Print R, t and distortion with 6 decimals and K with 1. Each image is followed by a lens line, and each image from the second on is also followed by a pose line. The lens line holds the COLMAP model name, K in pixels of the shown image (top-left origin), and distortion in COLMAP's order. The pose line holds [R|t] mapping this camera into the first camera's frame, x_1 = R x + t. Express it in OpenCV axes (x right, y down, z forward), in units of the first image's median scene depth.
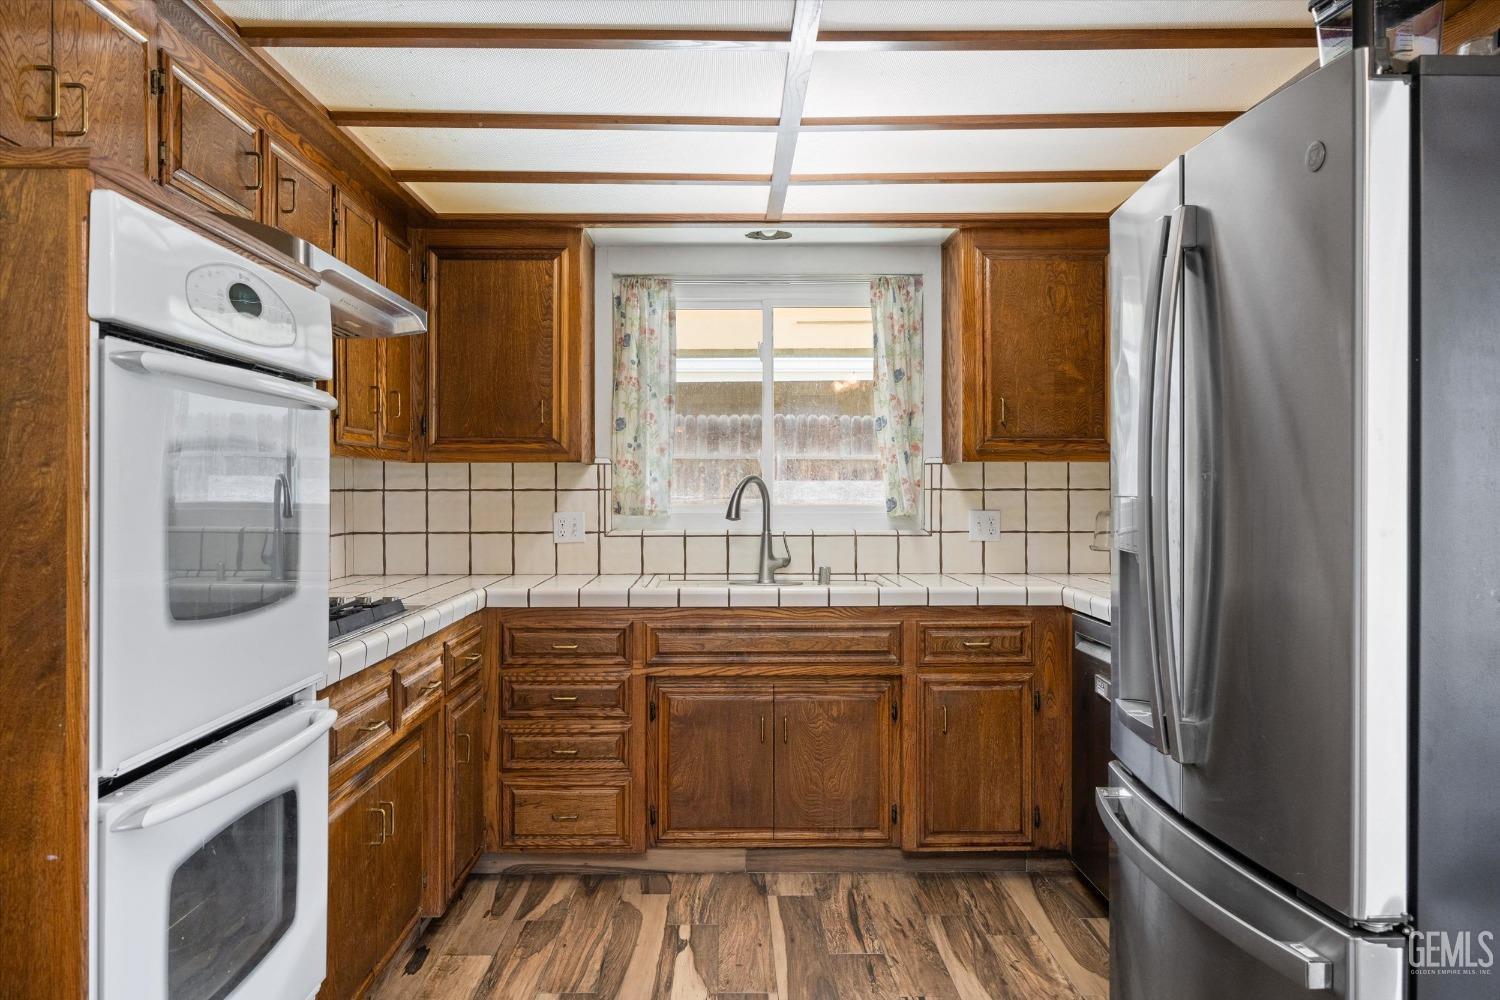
lens RADIAL K [[1134.3, 0, 747.0], [0, 1134.3, 495.5], [0, 0, 1]] dist [-0.009072, -0.004757]
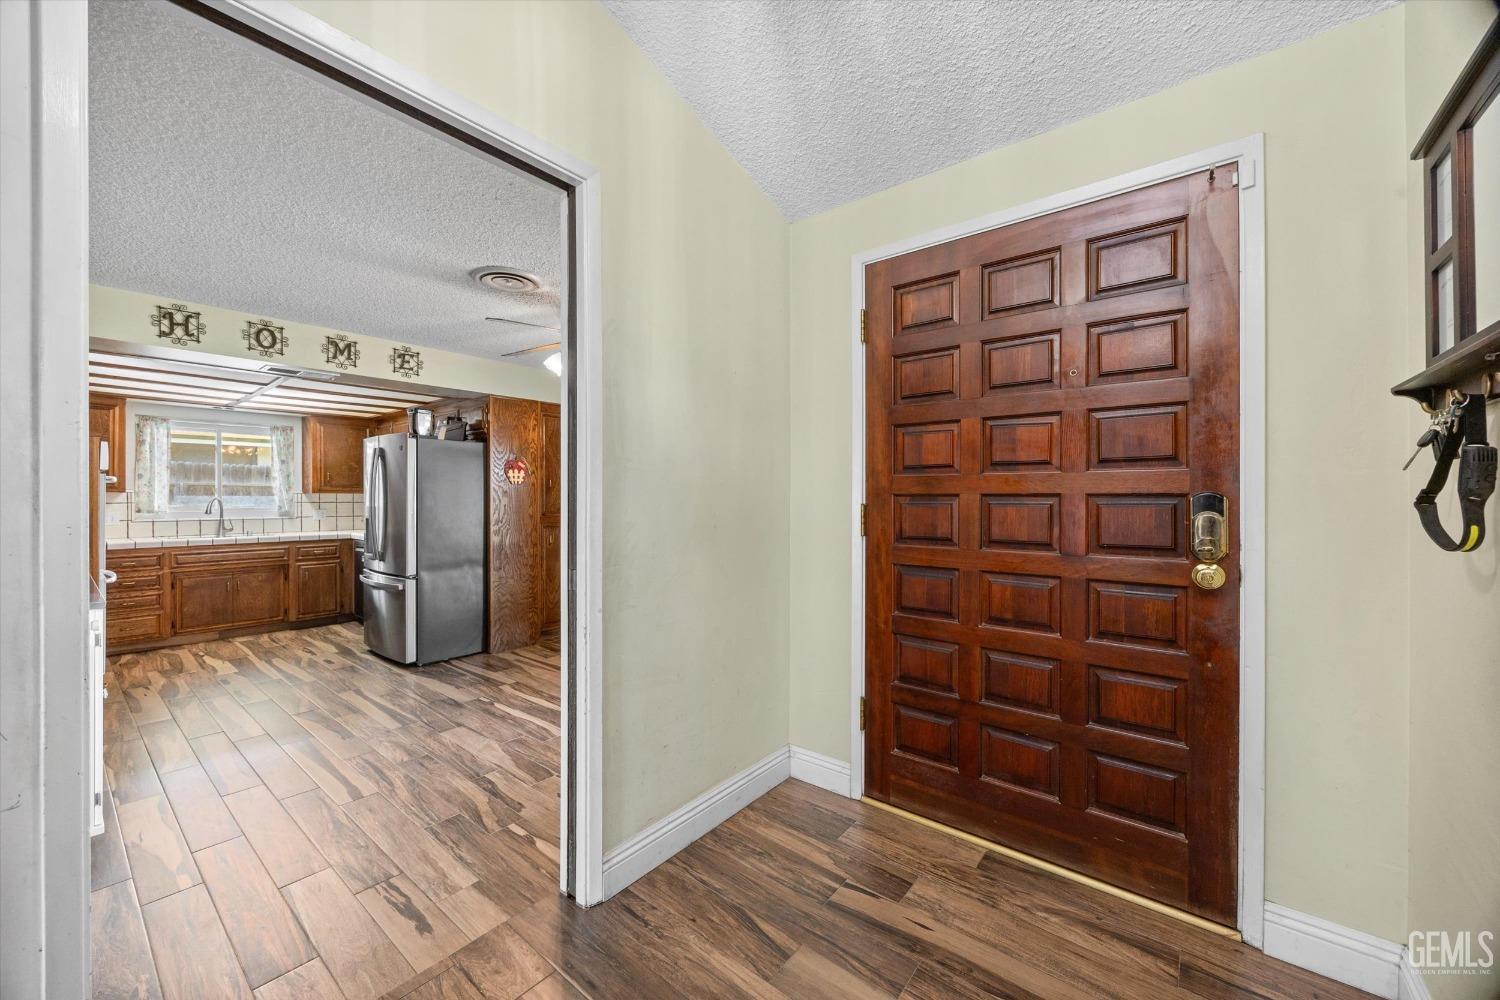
lens RADIAL K [[573.9, 0, 741.4], [0, 573.9, 499.6], [0, 0, 1]] dist [-0.001059, -0.000020]
pose [[0.646876, -0.000134, 0.762595, -0.248689], [0.000907, 0.999999, -0.000593, -0.012094], [-0.762594, 0.001076, 0.646876, -0.908447]]
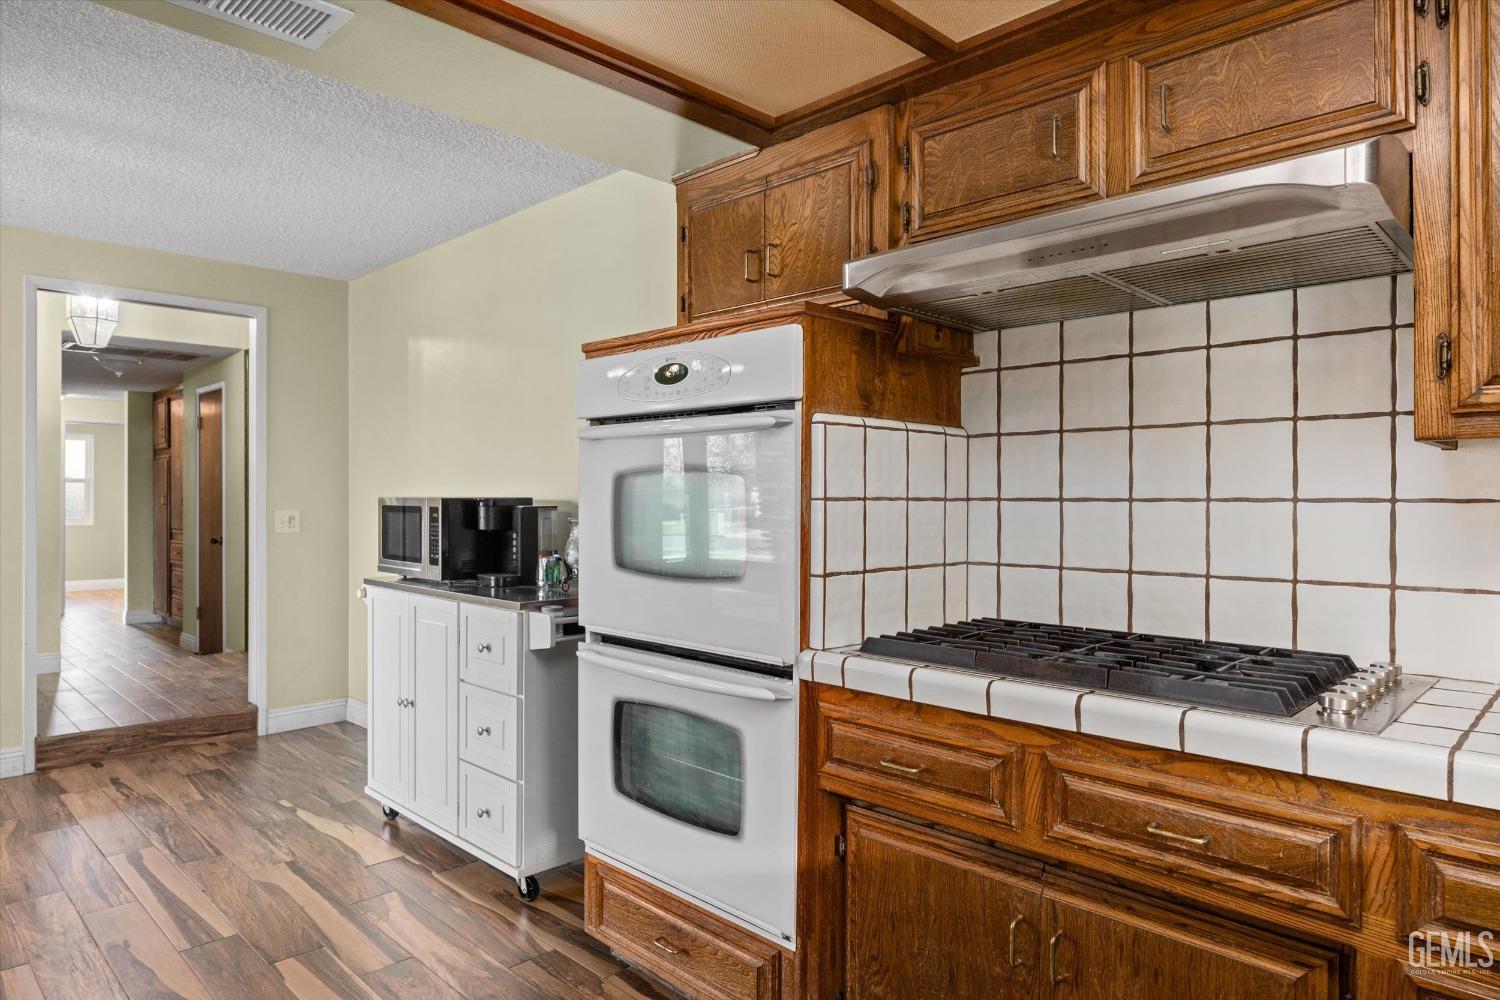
lens RADIAL K [[902.8, 0, 711.9], [0, 902.8, 498.9], [0, 0, 1]] dist [0.000170, 0.000461]
pose [[-0.732637, -0.000883, -0.680619, 0.162995], [-0.004867, 0.999980, 0.003942, -0.002309], [0.680602, 0.006200, -0.732627, 0.909397]]
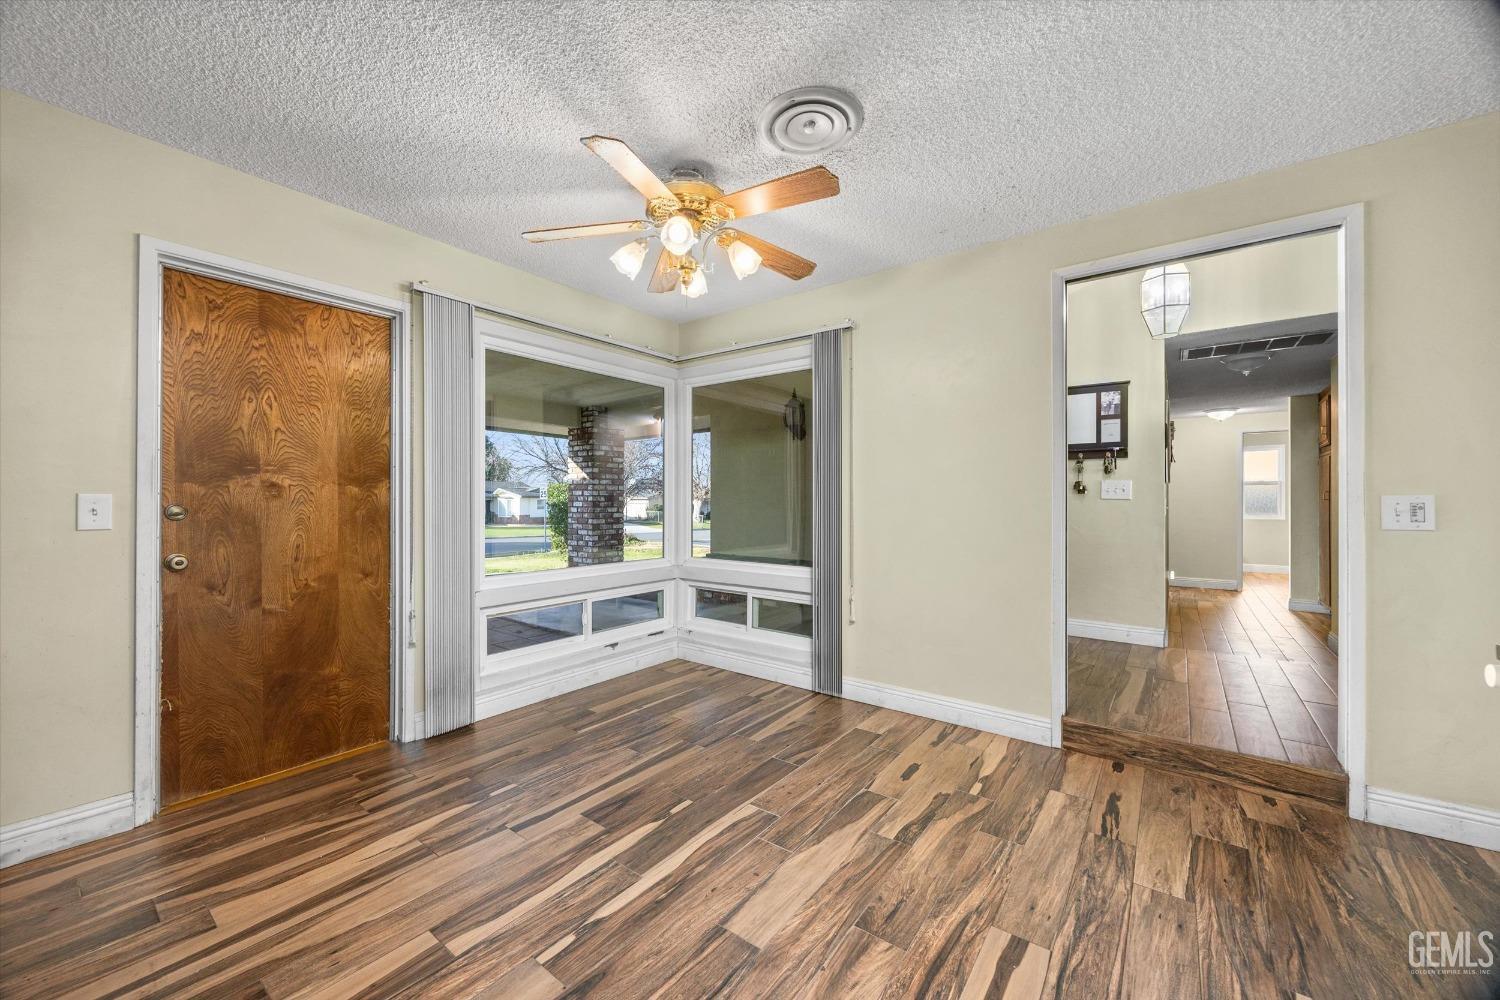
lens RADIAL K [[567.0, 0, 744.8], [0, 567.0, 498.4], [0, 0, 1]] dist [-0.006920, -0.000157]
pose [[-0.783506, 0.003647, 0.621374, -0.119792], [0.003298, 0.999993, -0.001711, 0.024854], [-0.621375, 0.000709, -0.783513, 0.333787]]
